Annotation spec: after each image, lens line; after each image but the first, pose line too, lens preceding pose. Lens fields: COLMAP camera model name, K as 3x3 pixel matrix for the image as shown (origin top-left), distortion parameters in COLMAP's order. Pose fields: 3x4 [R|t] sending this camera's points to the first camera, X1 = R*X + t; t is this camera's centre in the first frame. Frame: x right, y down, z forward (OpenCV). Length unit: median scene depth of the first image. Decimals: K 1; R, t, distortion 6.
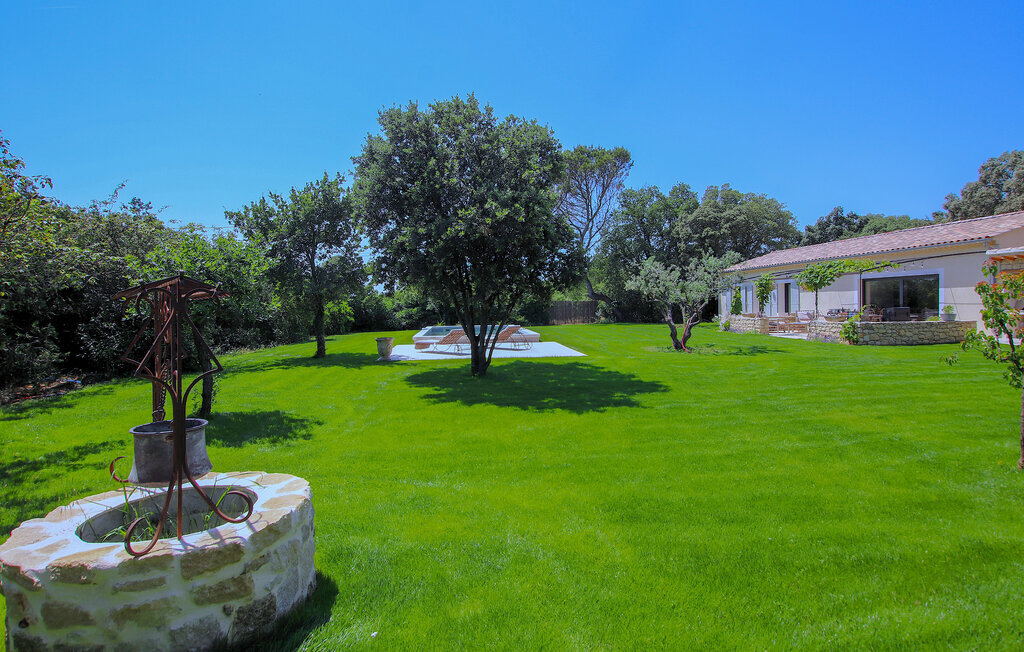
lens RADIAL K [[513.8, 0, 512.9], [0, 513.8, 292.7], [0, 0, 1]] dist [-0.021516, 0.000137]
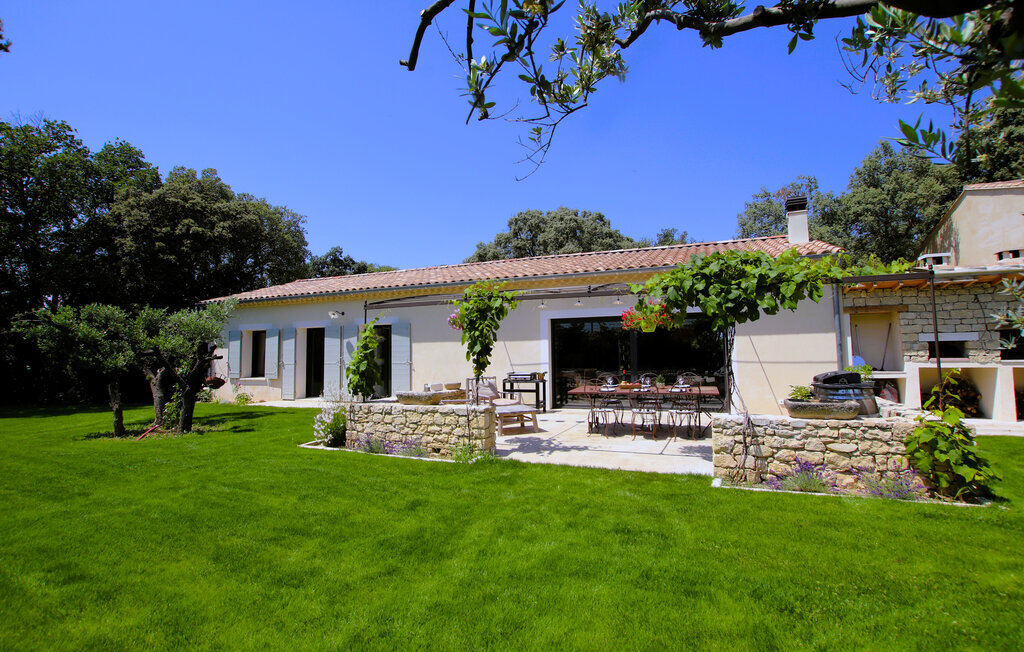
lens RADIAL K [[519.9, 0, 566.9], [0, 519.9, 302.3], [0, 0, 1]] dist [-0.034040, 0.000390]
pose [[0.459377, 0.093888, 0.883265, 0.102257], [-0.009929, 0.994879, -0.100588, 0.007238], [-0.888186, 0.037438, 0.457957, 0.409826]]
